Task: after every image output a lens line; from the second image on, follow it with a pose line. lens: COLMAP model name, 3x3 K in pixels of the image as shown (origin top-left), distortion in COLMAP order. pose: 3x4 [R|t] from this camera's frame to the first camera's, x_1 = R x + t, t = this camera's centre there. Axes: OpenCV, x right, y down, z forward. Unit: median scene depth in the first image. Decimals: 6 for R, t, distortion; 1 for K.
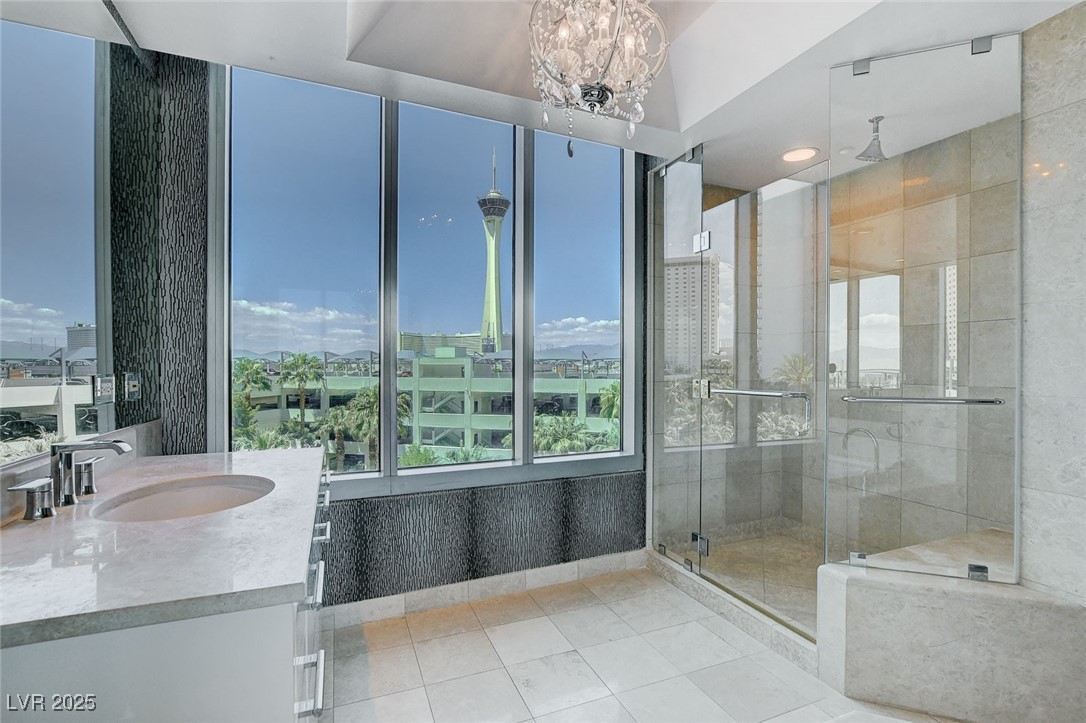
lens RADIAL K [[514.5, 0, 533.1], [0, 514.5, 365.7], [0, 0, 1]] dist [-0.003637, 0.000078]
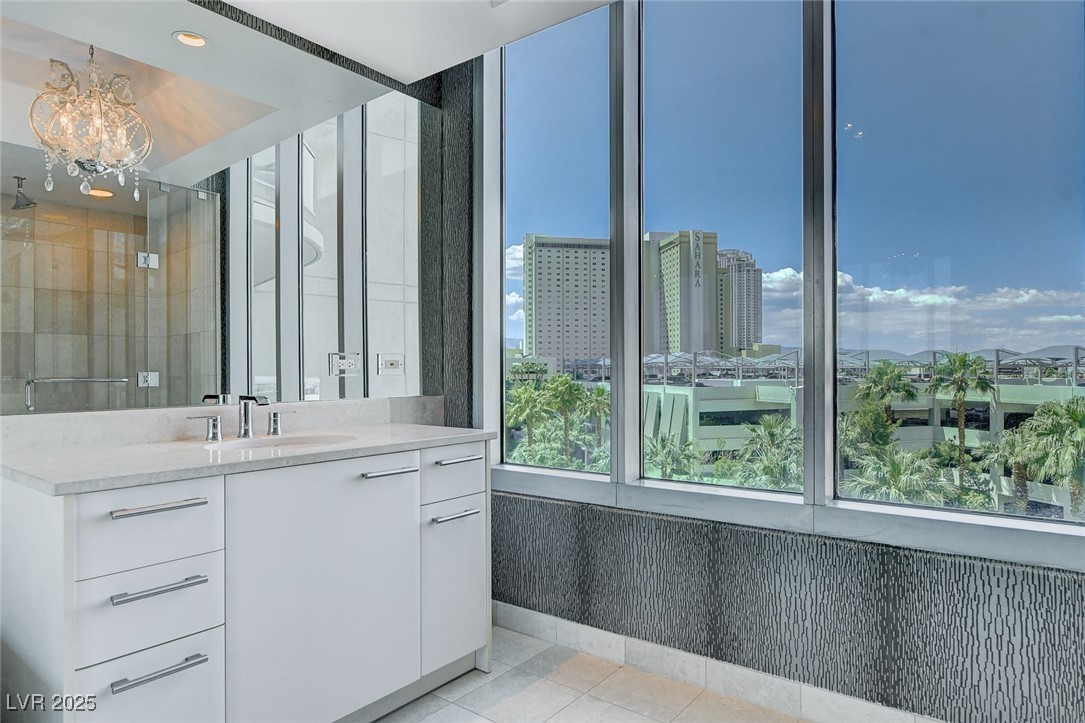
lens RADIAL K [[631.9, 0, 537.2], [0, 631.9, 366.4], [0, 0, 1]] dist [0.004241, -0.004774]
pose [[0.494249, -0.009317, -0.869271, 0.037765], [0.002060, 0.999952, -0.009547, 0.003222], [0.869318, 0.002928, 0.494244, 0.030071]]
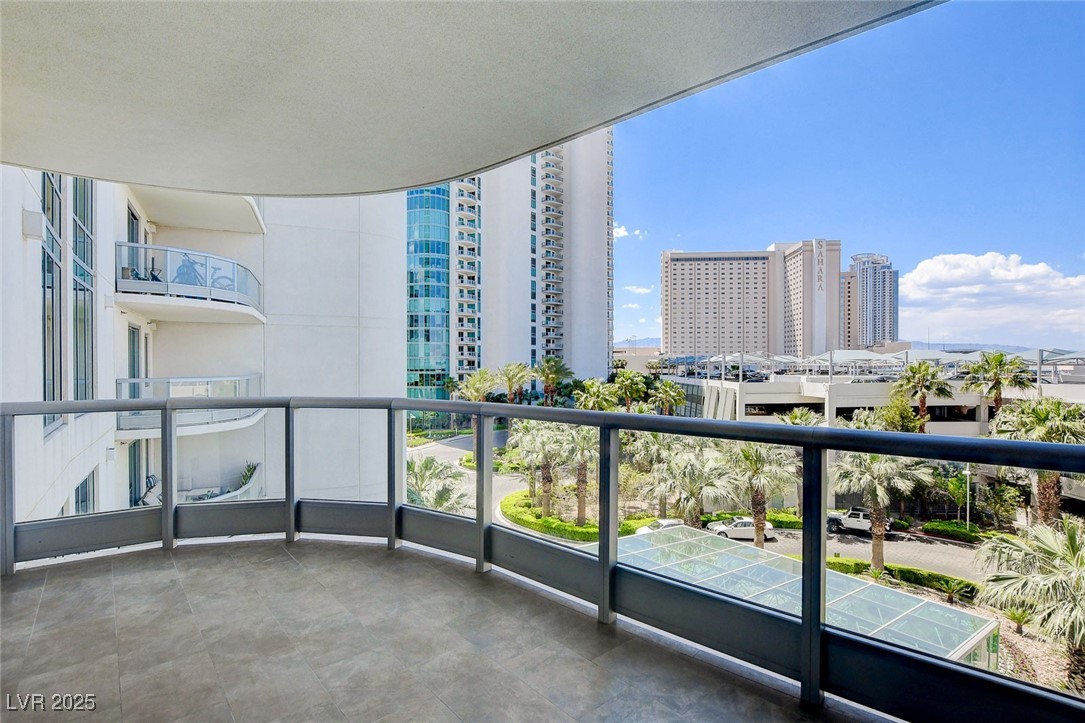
lens RADIAL K [[514.0, 0, 532.5], [0, 514.0, 370.3], [0, 0, 1]] dist [-0.003637, 0.000078]
pose [[0.227070, 0.006350, -0.973858, 0.141400], [-0.000275, 0.999979, 0.006456, -0.001662], [0.973878, -0.001198, 0.227067, 0.154957]]
